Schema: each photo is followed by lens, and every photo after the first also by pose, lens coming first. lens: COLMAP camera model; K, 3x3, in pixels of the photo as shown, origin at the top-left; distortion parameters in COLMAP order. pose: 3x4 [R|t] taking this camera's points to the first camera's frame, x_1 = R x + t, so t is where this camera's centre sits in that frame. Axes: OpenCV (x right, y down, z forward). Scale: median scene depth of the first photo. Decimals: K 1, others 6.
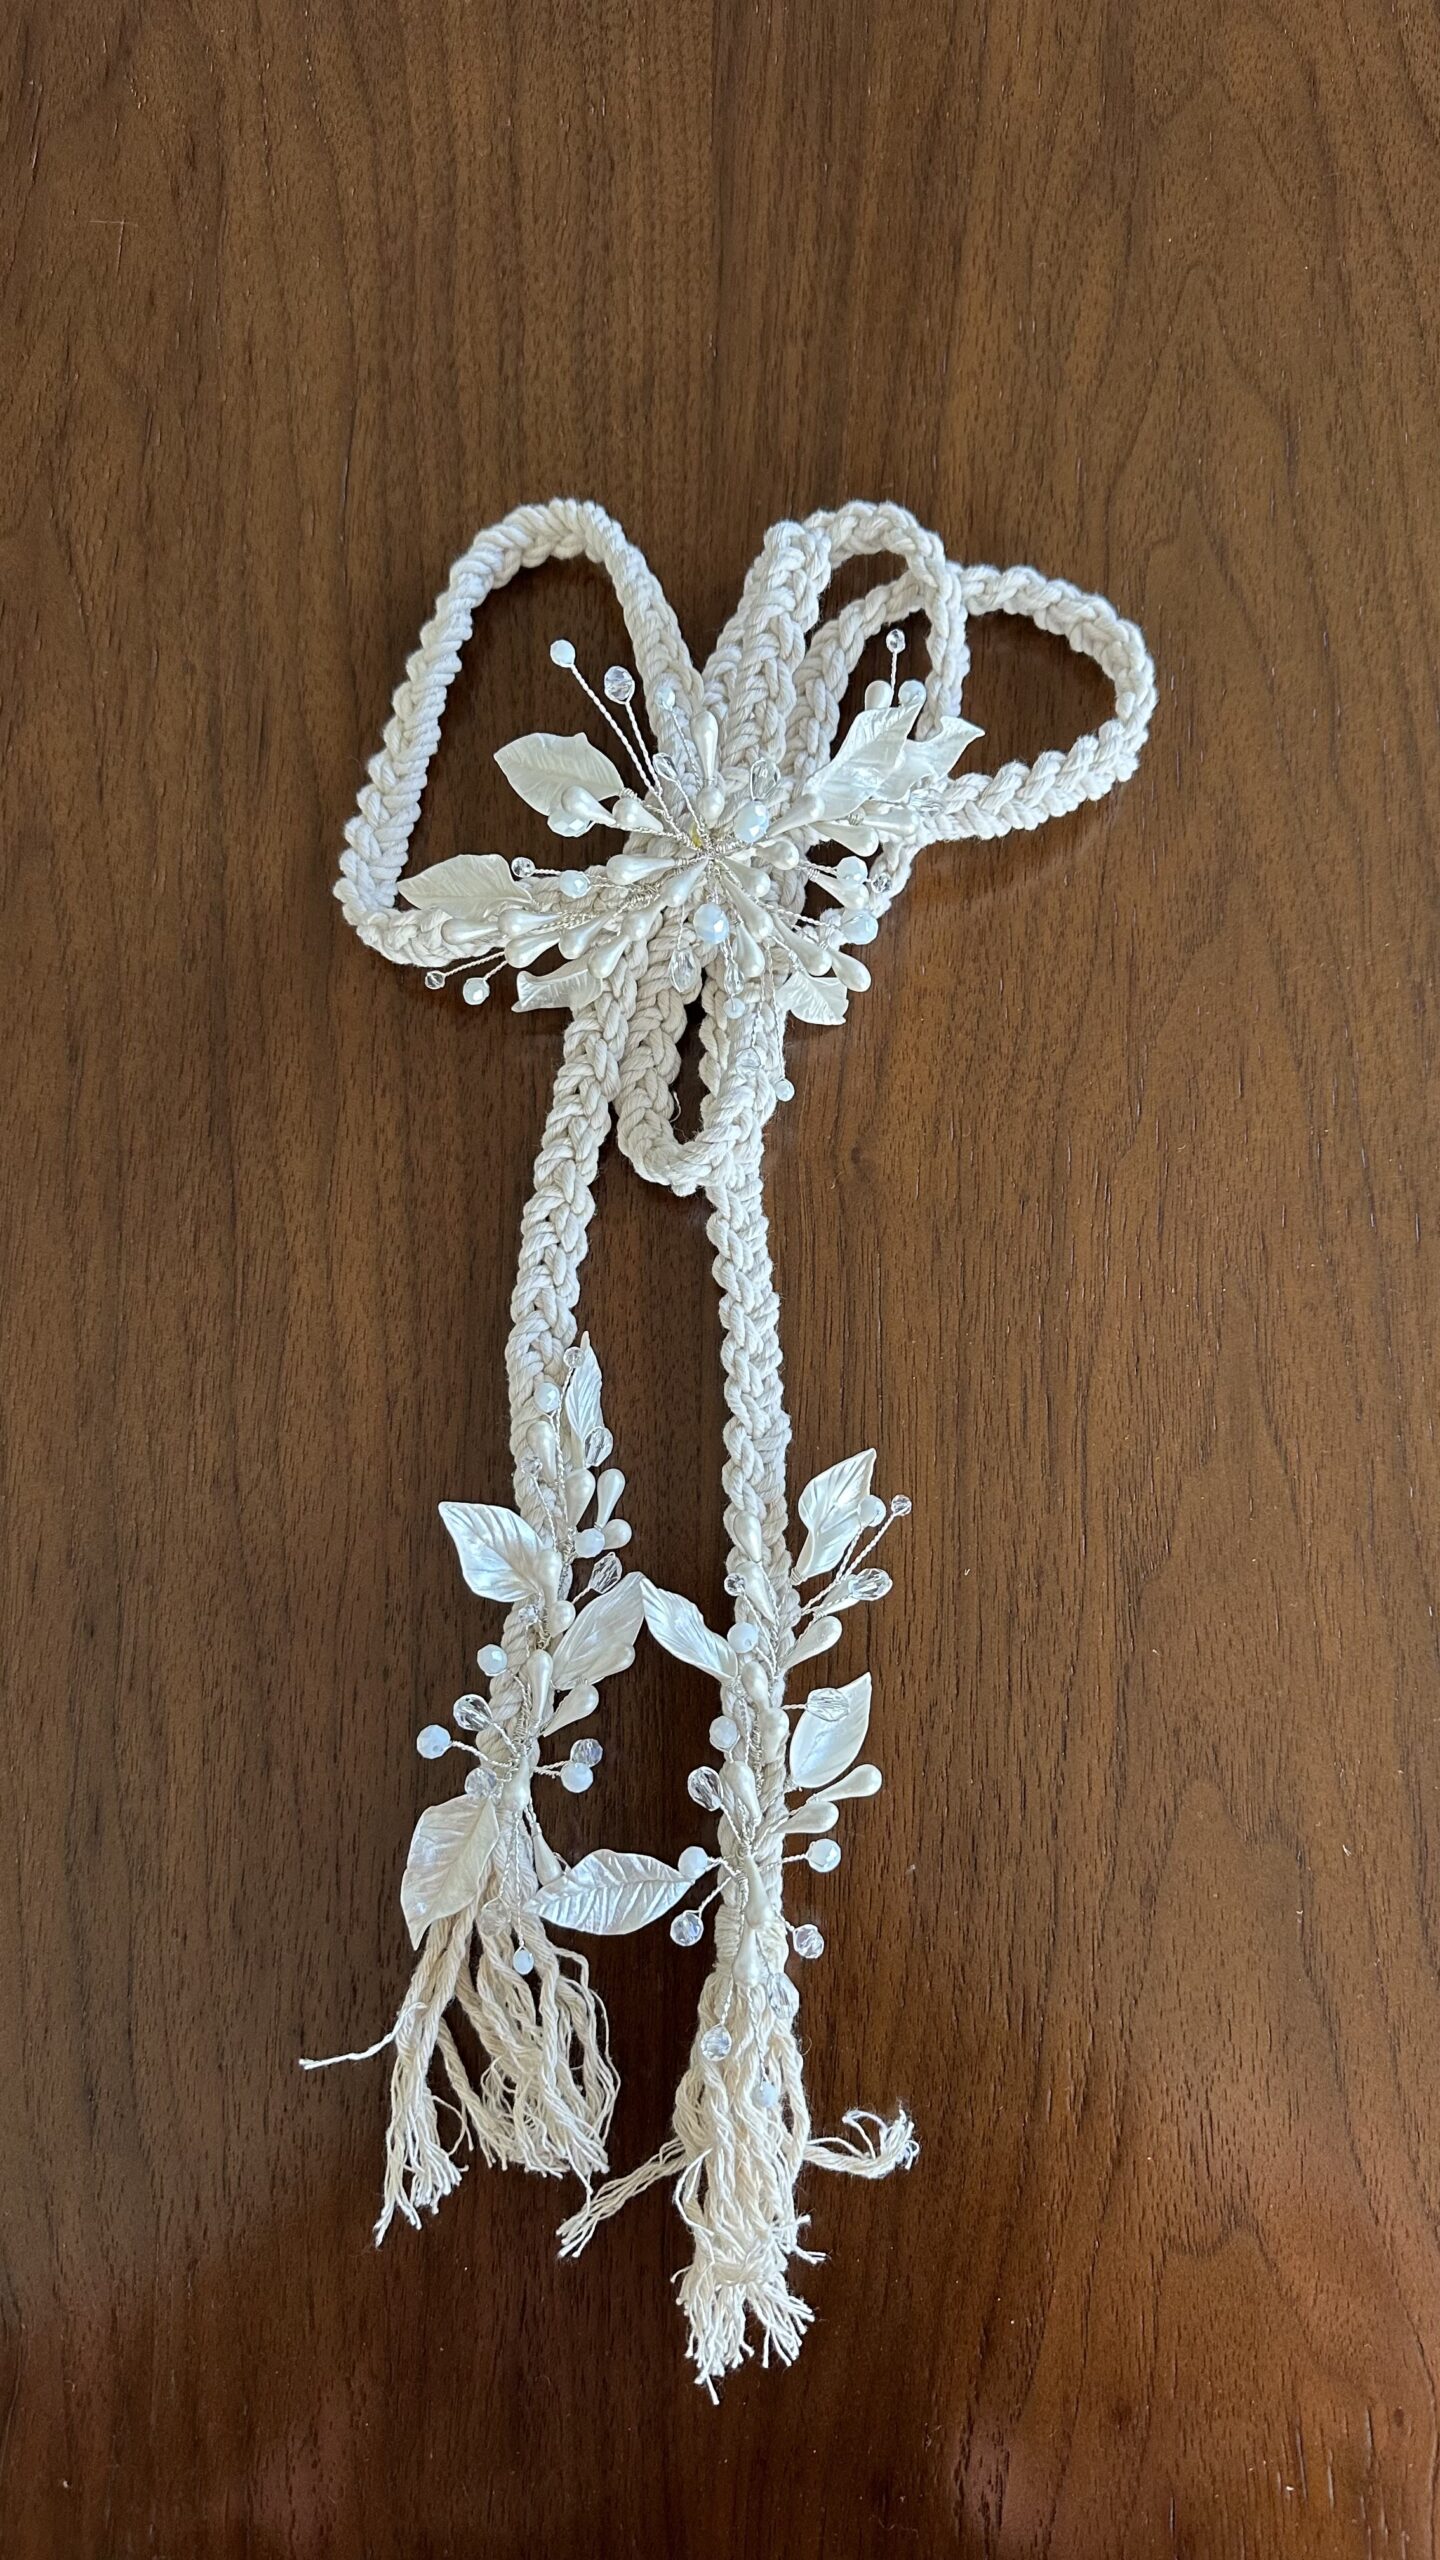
lens RADIAL K [[1687.2, 0, 738.0], [0, 1687.2, 1275.8], [0, 0, 1]] dist [0.101253, -0.174978]
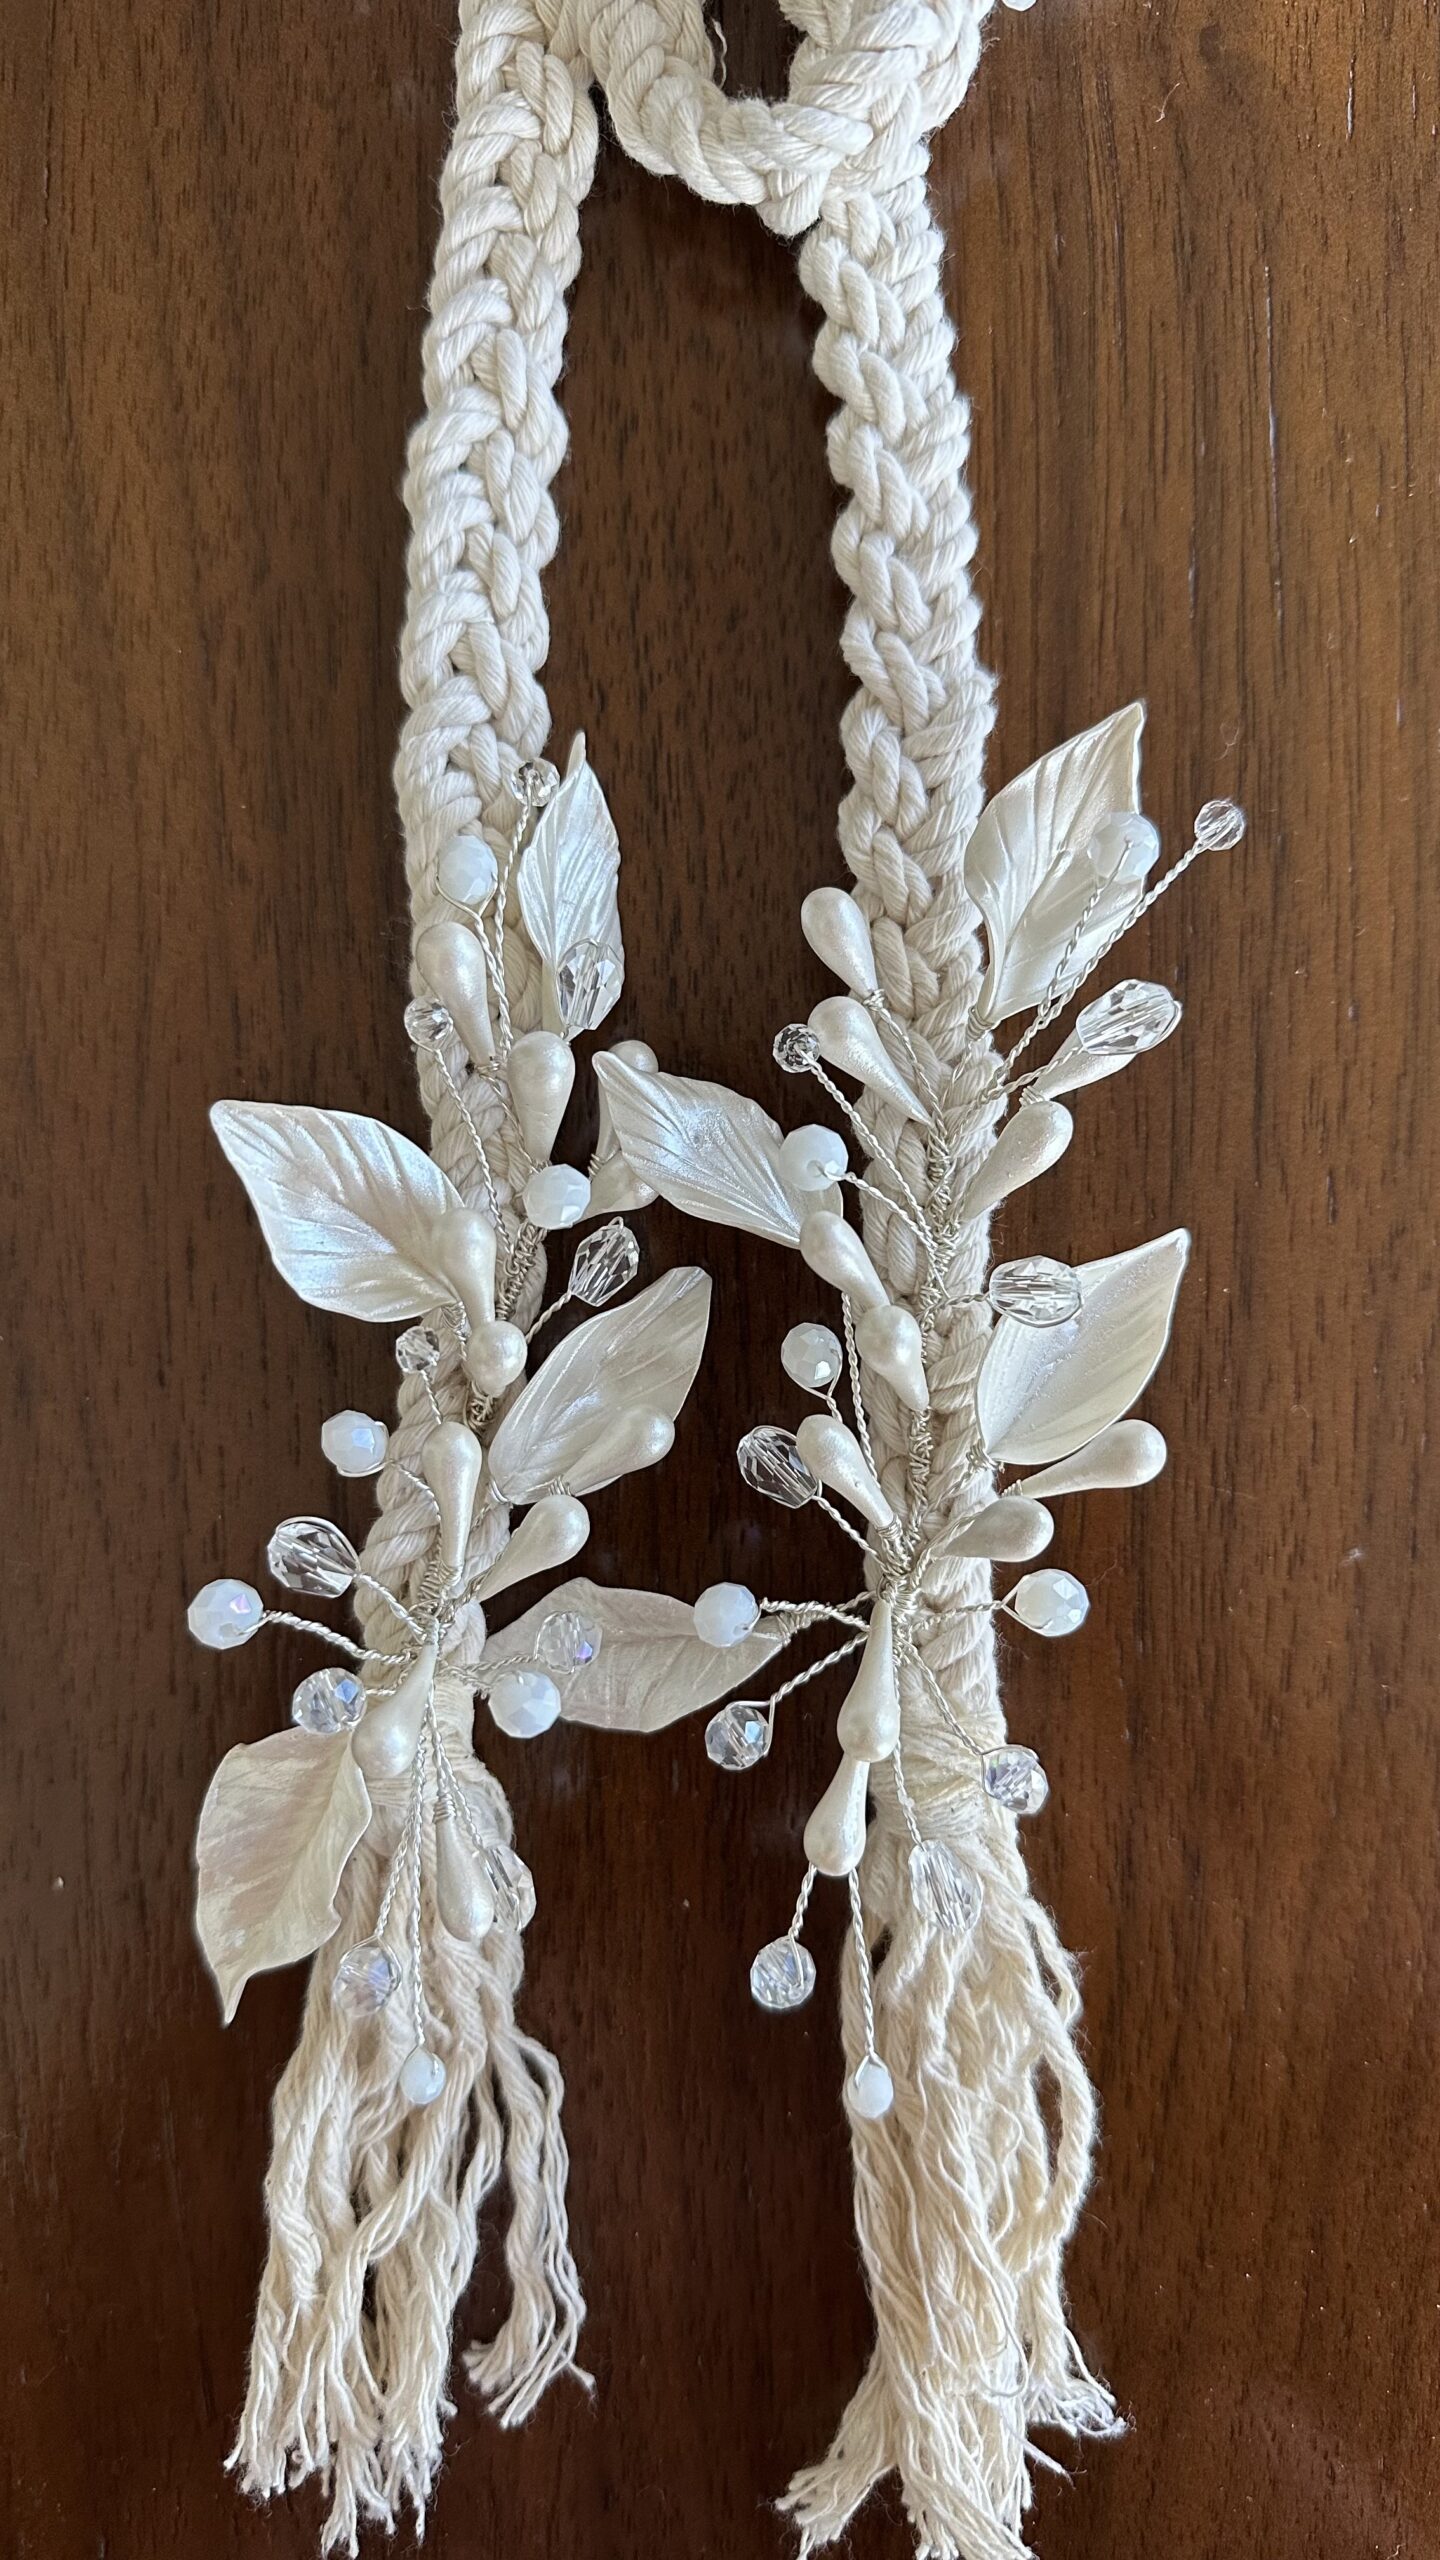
lens RADIAL K [[1910.8, 0, 725.6], [0, 1910.8, 1272.8], [0, 0, 1]] dist [-0.046331, 0.002956]
pose [[0.999383, -0.034112, -0.008367, -0.064932], [0.035115, 0.975713, 0.216220, 0.134130], [0.000788, -0.216381, 0.976309, 0.451572]]
